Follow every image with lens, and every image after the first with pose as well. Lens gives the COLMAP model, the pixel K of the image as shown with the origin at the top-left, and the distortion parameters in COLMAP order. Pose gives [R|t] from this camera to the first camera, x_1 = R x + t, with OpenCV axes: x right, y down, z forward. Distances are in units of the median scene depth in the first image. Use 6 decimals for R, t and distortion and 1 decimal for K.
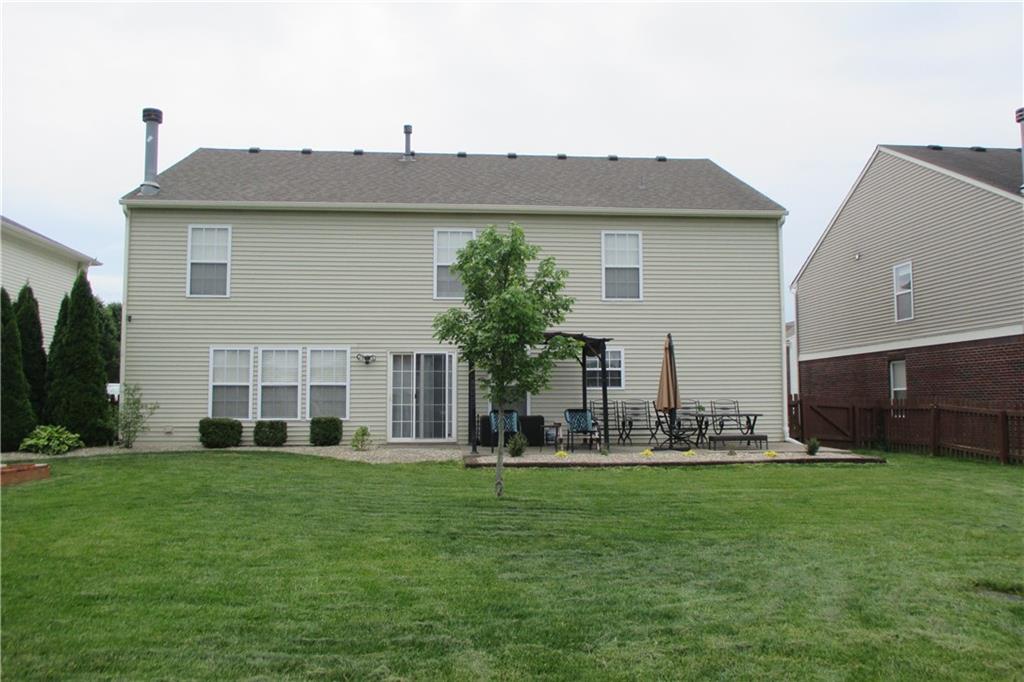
lens RADIAL K [[826.6, 0, 485.5], [0, 826.6, 339.6], [0, 0, 1]] dist [-0.035763, 0.004676]
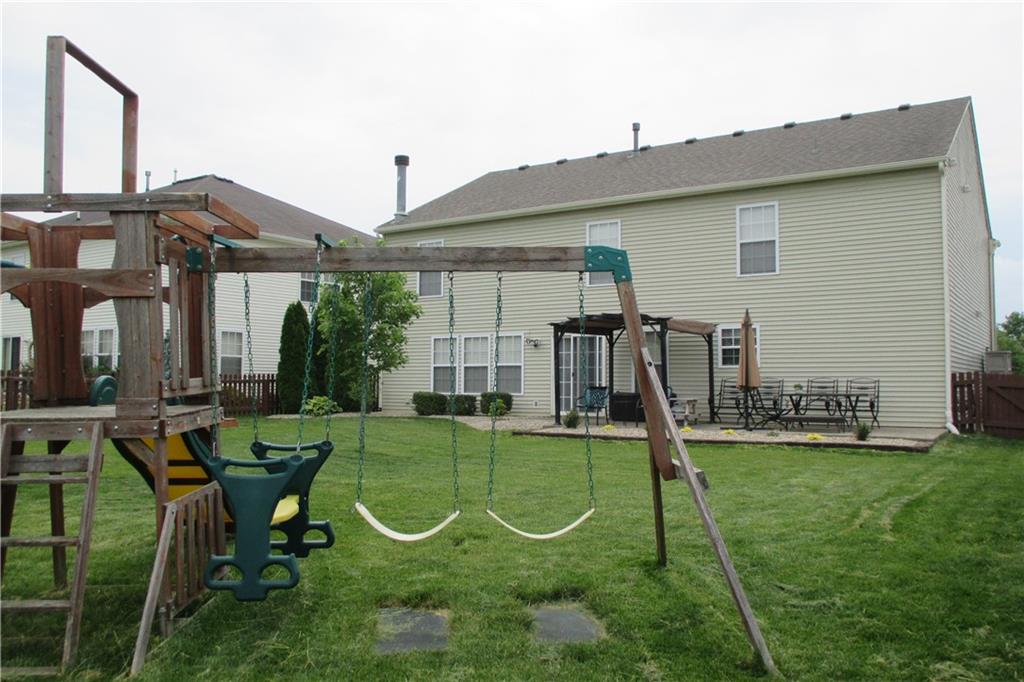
lens RADIAL K [[826.6, 0, 485.5], [0, 826.6, 339.6], [0, 0, 1]] dist [-0.035763, 0.004676]
pose [[0.786323, -0.027269, -0.617213, 0.517977], [0.043563, 0.998986, 0.011362, 0.002609], [0.616278, -0.035822, 0.786714, 0.041768]]
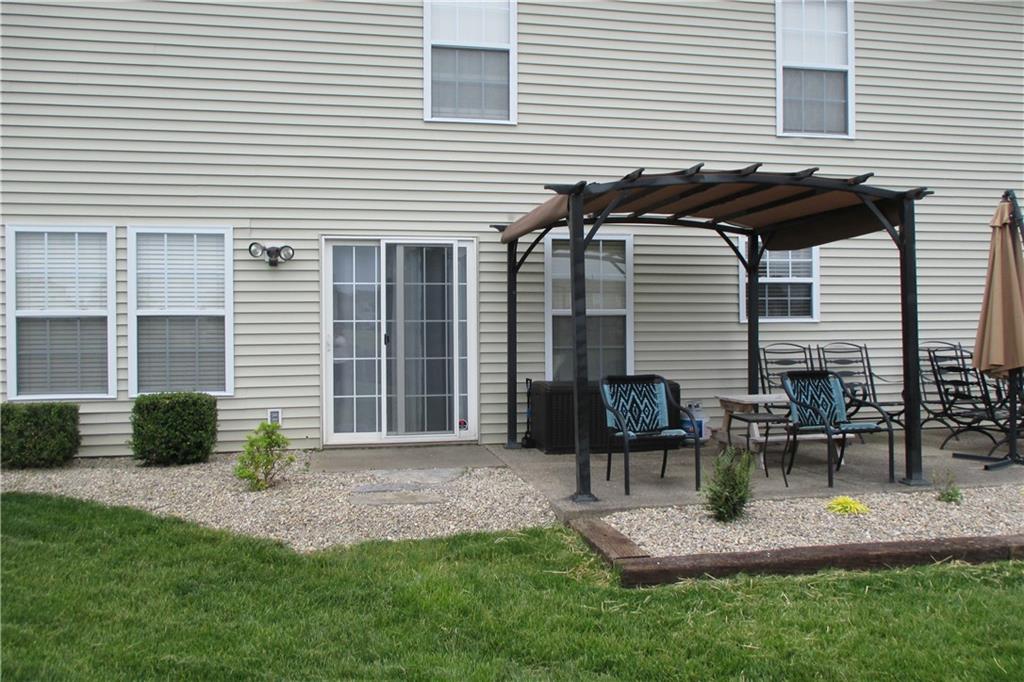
lens RADIAL K [[838.3, 0, 499.5], [0, 838.3, 337.2], [0, 0, 1]] dist [-0.028885, 0.002104]
pose [[0.990812, -0.007042, 0.135066, -0.084943], [-0.003901, 0.996740, 0.080587, 0.030706], [-0.135193, -0.080373, 0.987554, 0.545359]]
